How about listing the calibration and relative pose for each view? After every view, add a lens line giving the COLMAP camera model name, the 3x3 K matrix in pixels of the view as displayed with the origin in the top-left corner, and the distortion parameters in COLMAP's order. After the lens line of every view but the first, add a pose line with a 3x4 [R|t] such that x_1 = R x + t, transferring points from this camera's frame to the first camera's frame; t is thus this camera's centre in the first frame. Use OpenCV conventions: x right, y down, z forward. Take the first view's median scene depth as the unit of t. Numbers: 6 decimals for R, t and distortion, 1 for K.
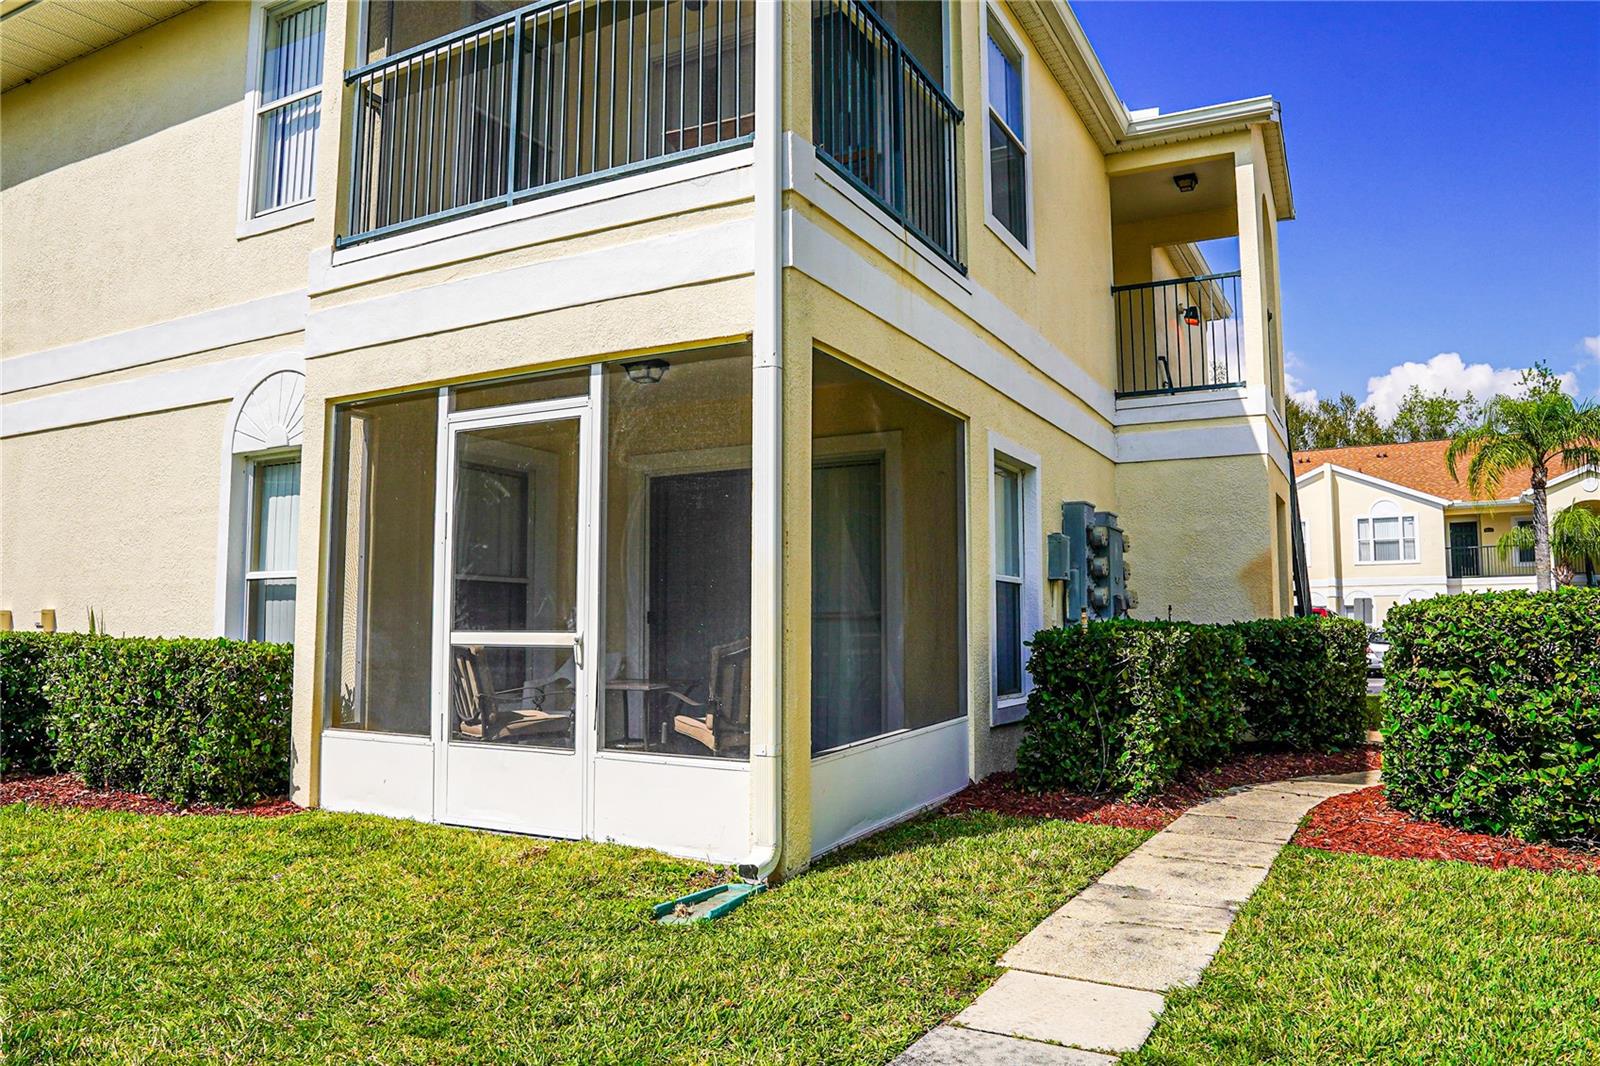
lens RADIAL K [[1115.7, 0, 802.7], [0, 1115.7, 521.1], [0, 0, 1]] dist [-0.056258, 0.002364]
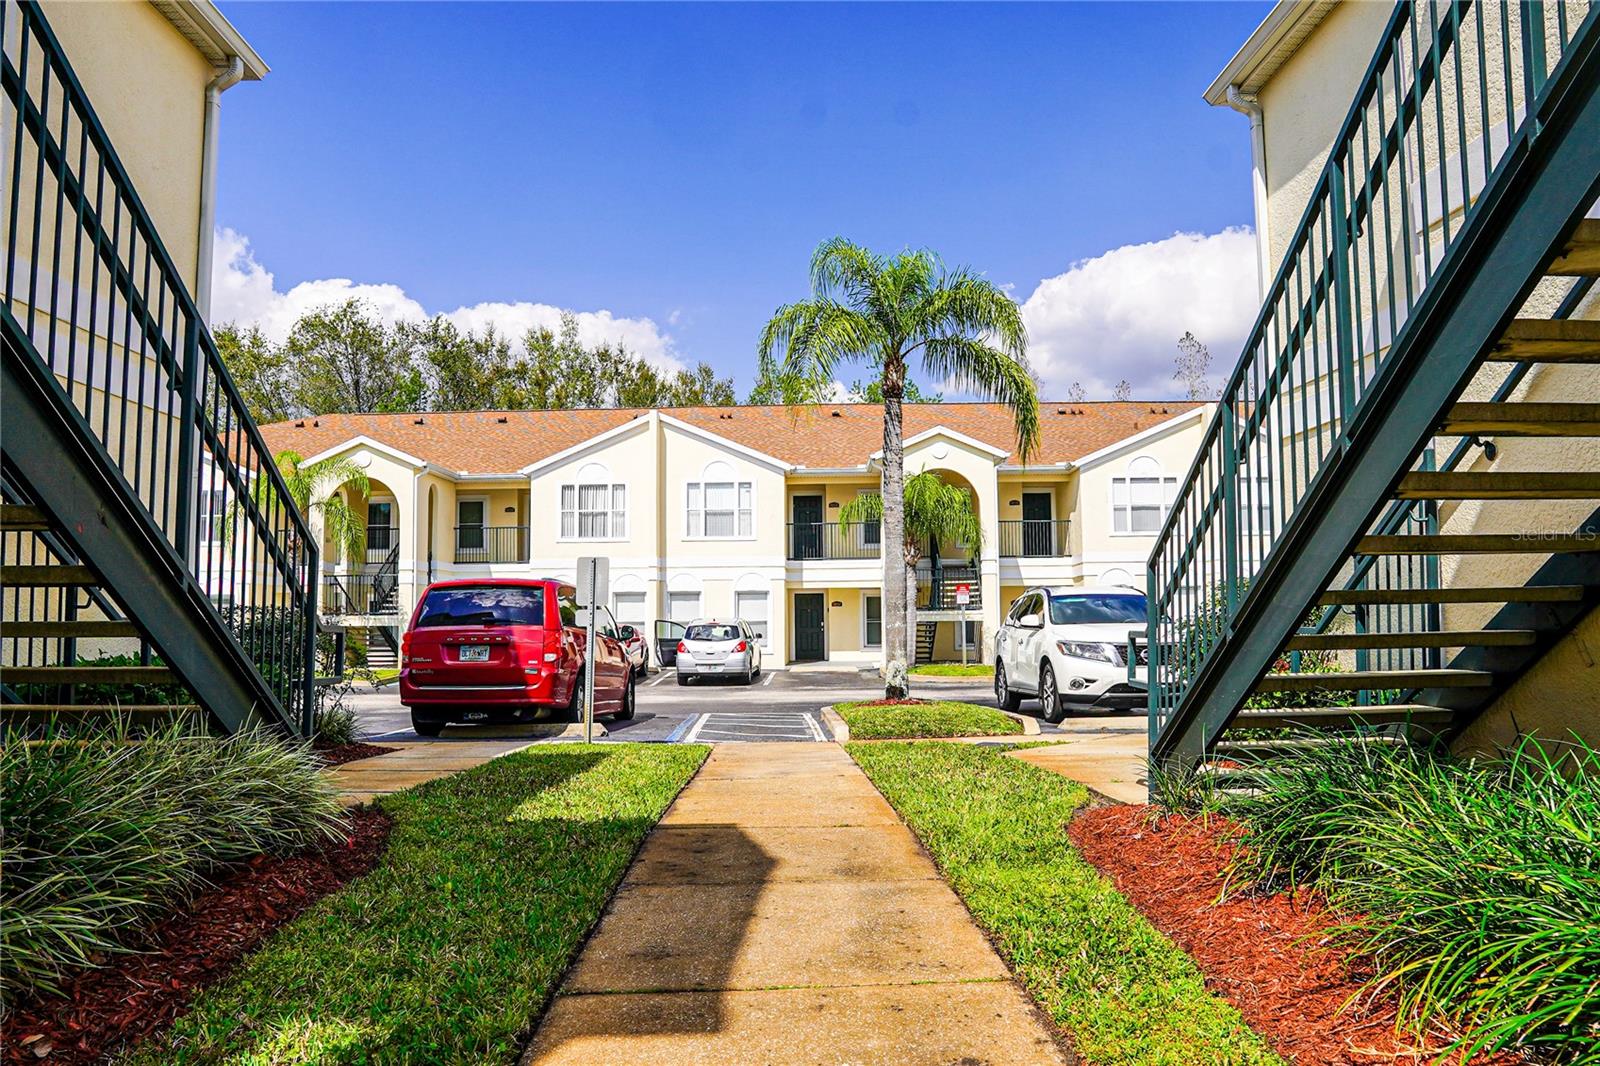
lens RADIAL K [[1115.7, 0, 801.0], [0, 1115.7, 540.2], [0, 0, 1]] dist [-0.056258, 0.002364]
pose [[0.865794, 0.026658, 0.499689, 0.178129], [-0.035805, 0.999321, 0.008725, 0.029922], [-0.499117, -0.025445, 0.866161, 0.266516]]
